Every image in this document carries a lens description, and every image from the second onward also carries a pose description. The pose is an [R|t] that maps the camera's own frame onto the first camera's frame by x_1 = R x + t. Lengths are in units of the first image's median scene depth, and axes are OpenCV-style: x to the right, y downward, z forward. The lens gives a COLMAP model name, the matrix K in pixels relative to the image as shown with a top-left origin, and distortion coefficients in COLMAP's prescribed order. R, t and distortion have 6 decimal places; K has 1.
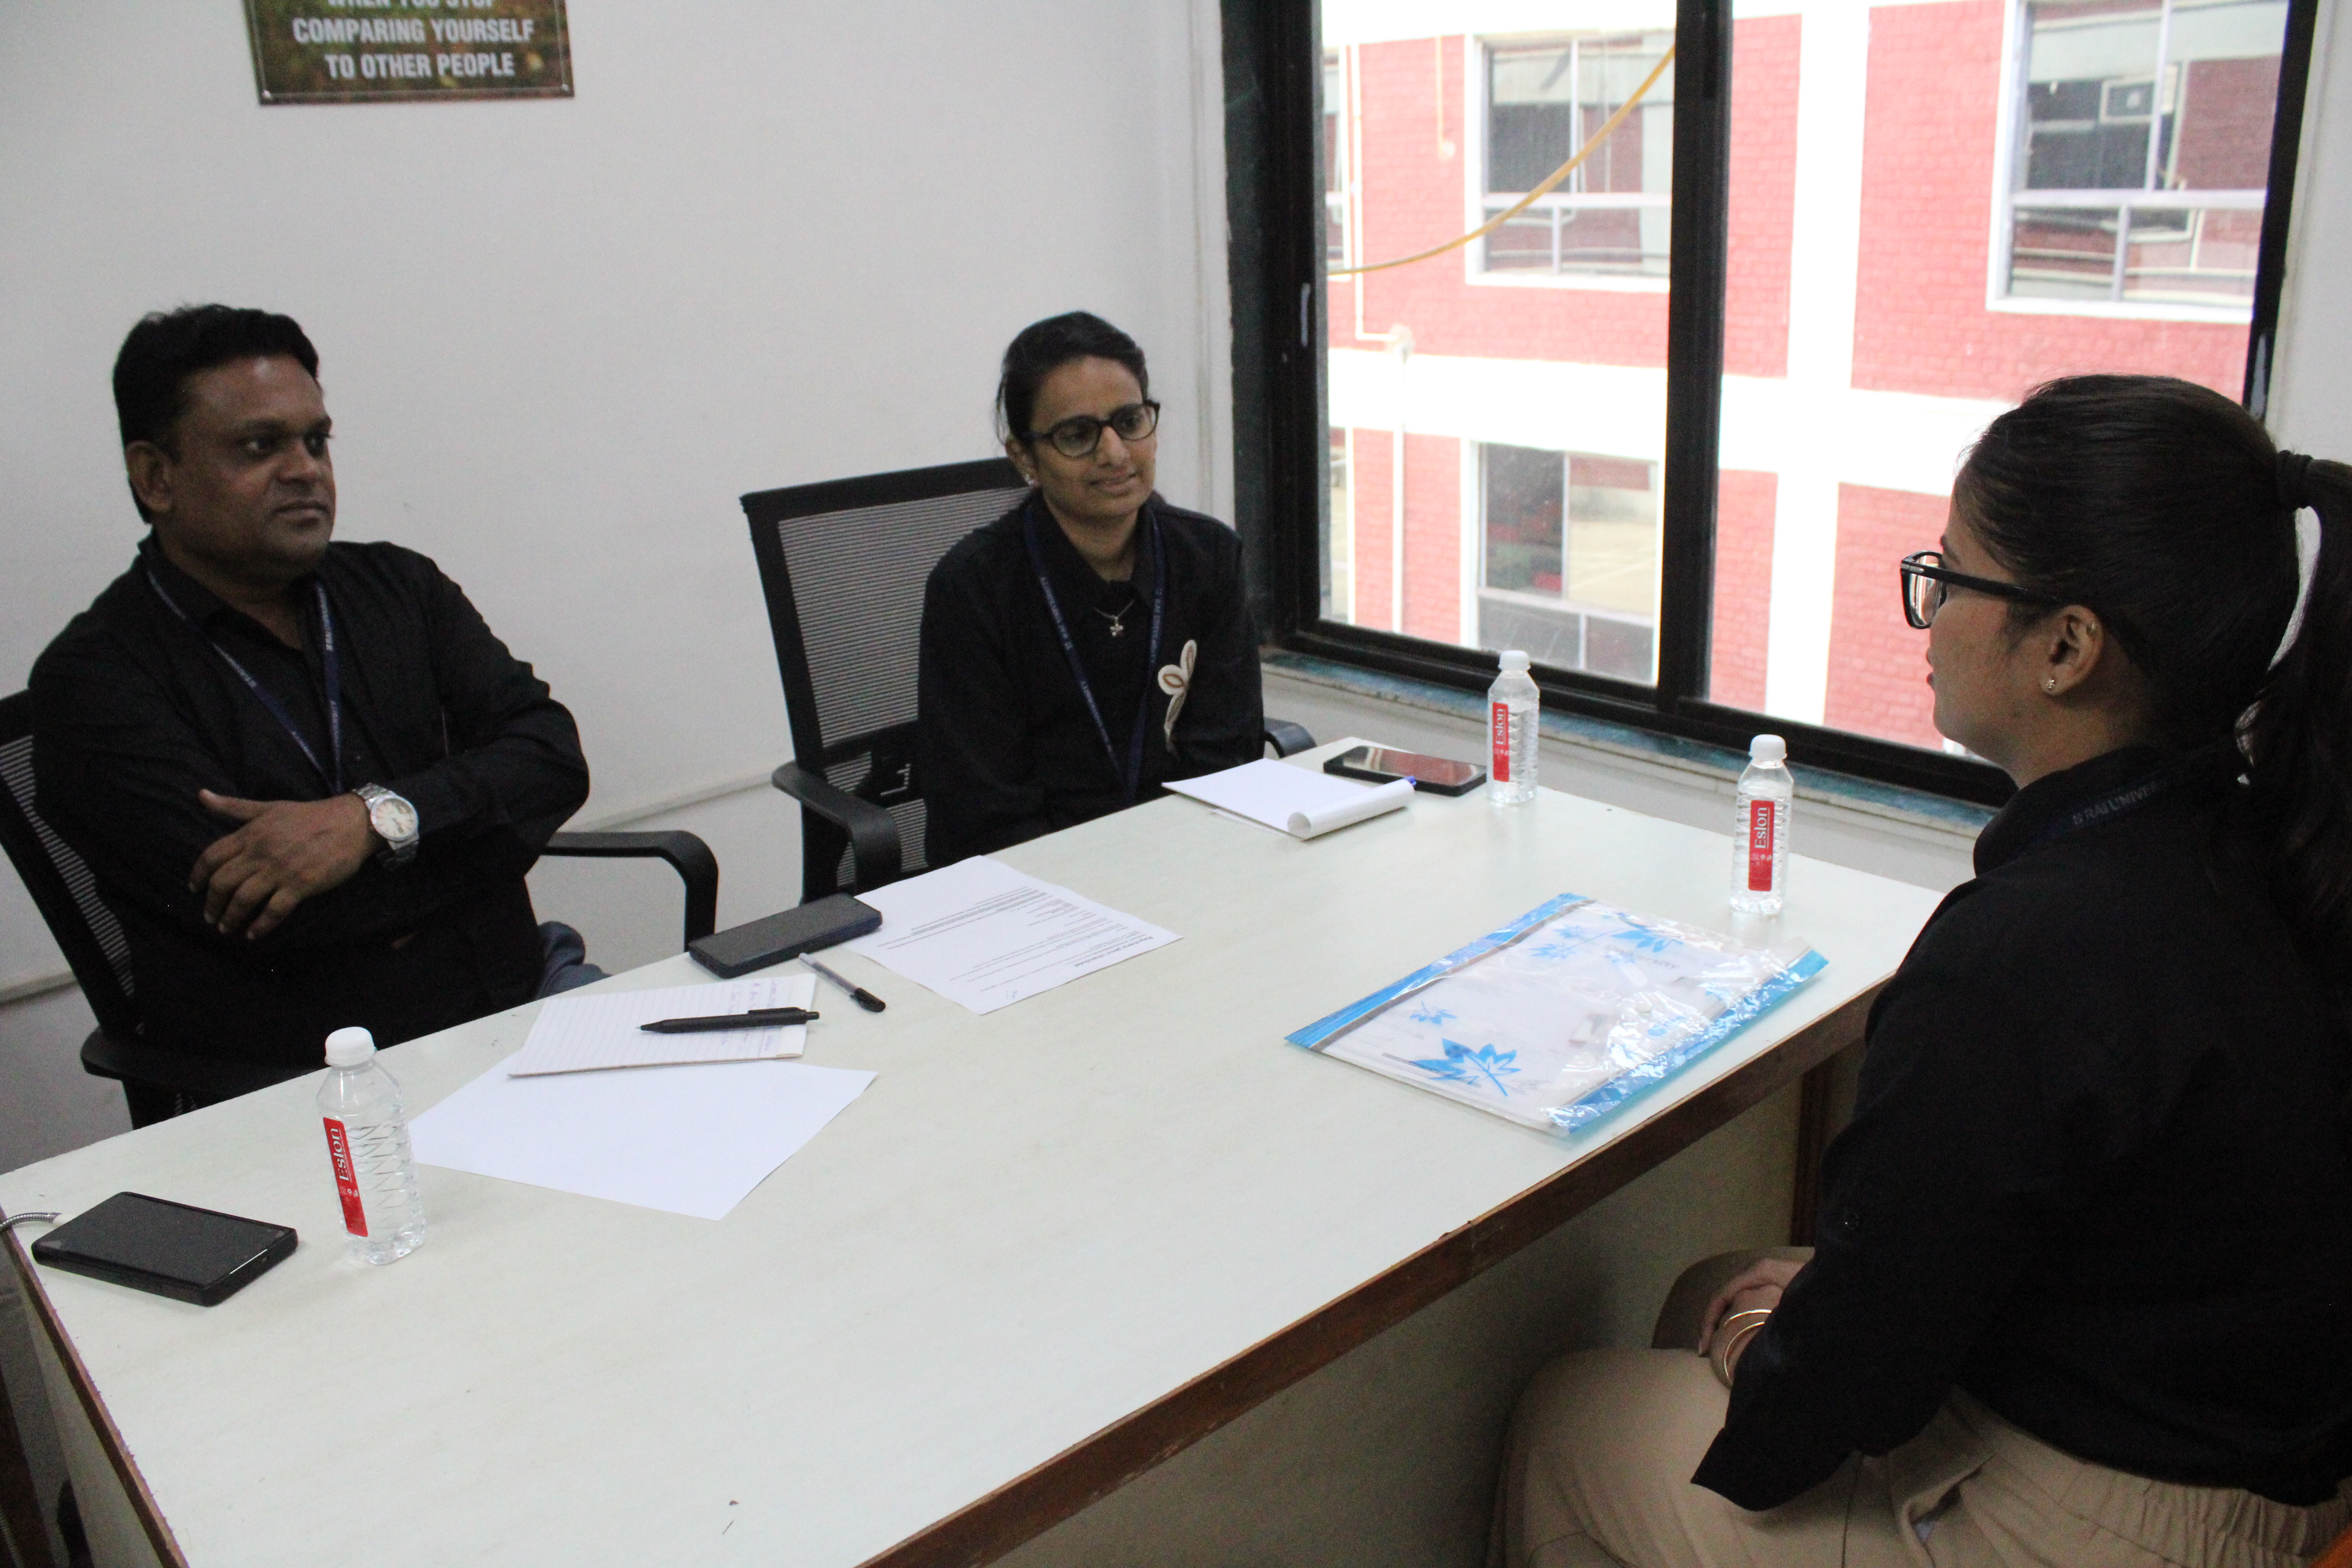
lens RADIAL K [[1966.9, 0, 1176.0], [0, 1966.9, 784.0], [0, 0, 1]] dist [-0.000905, 0.082448]
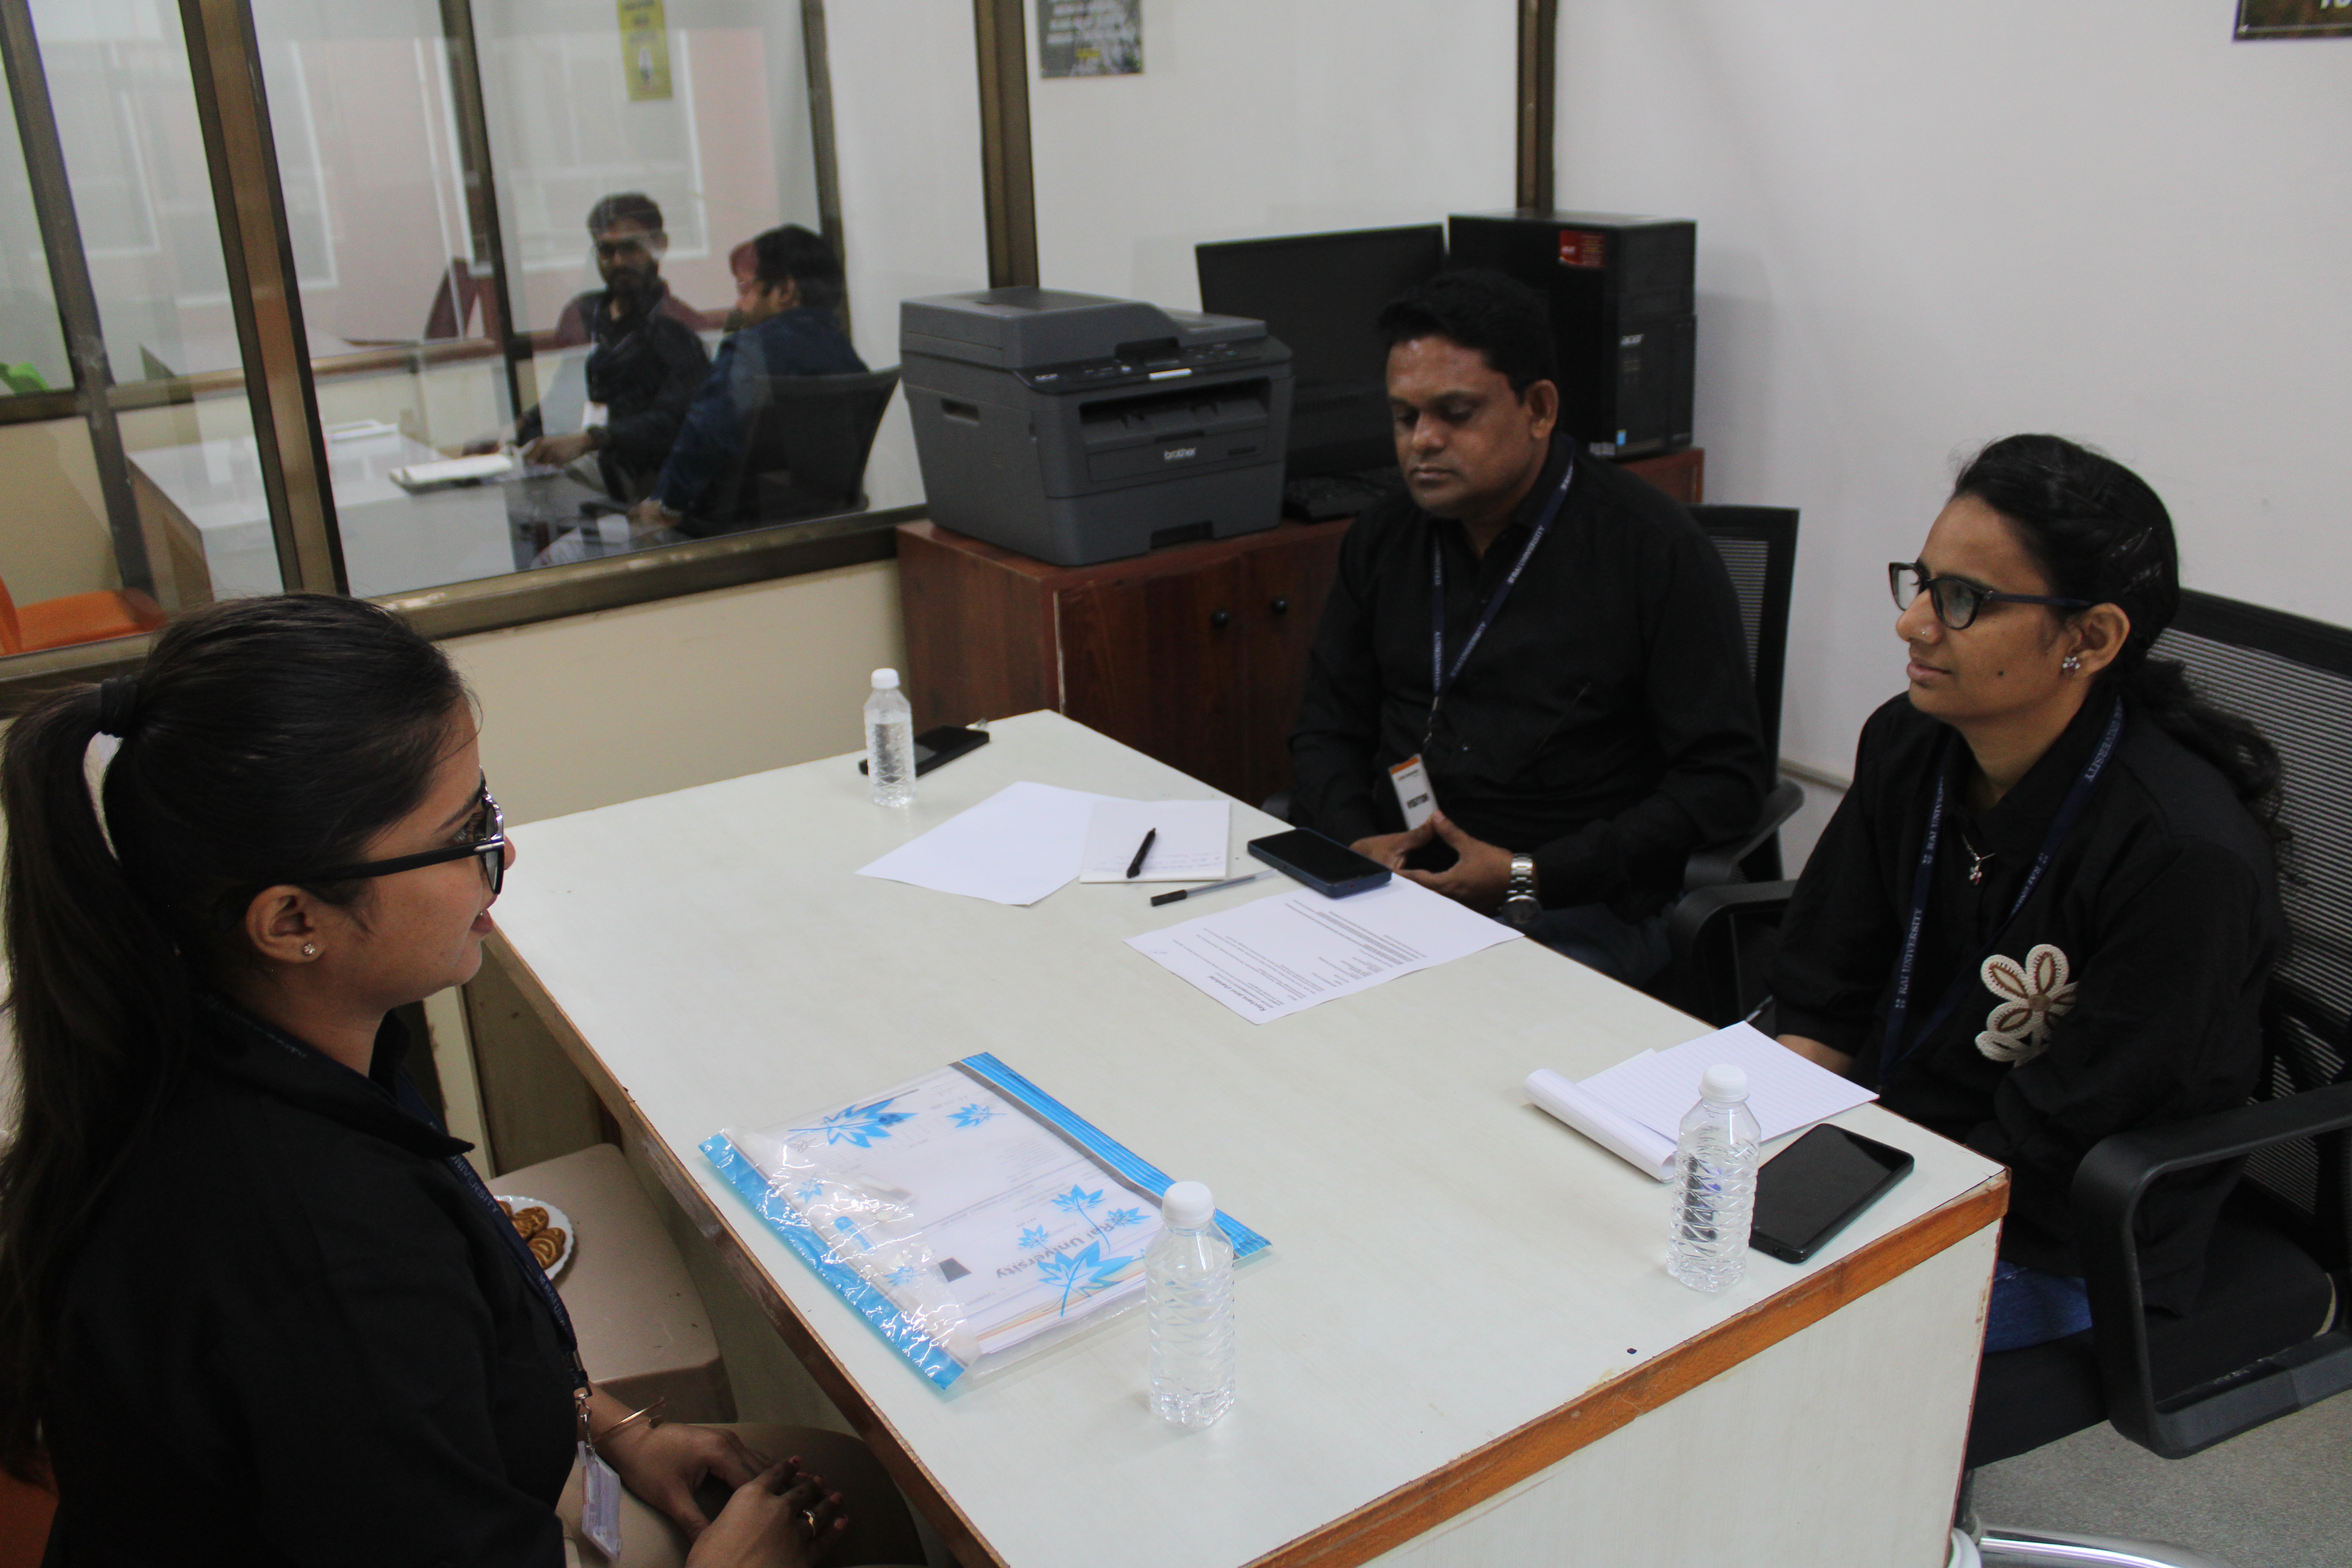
lens RADIAL K [[1966.9, 0, 1176.0], [0, 1966.9, 784.0], [0, 0, 1]] dist [-0.000905, 0.082448]
pose [[-0.117956, 0.409610, -0.904603, 0.857845], [-0.283201, 0.859254, 0.426004, -0.439082], [0.951779, 0.306434, 0.014648, 0.906463]]
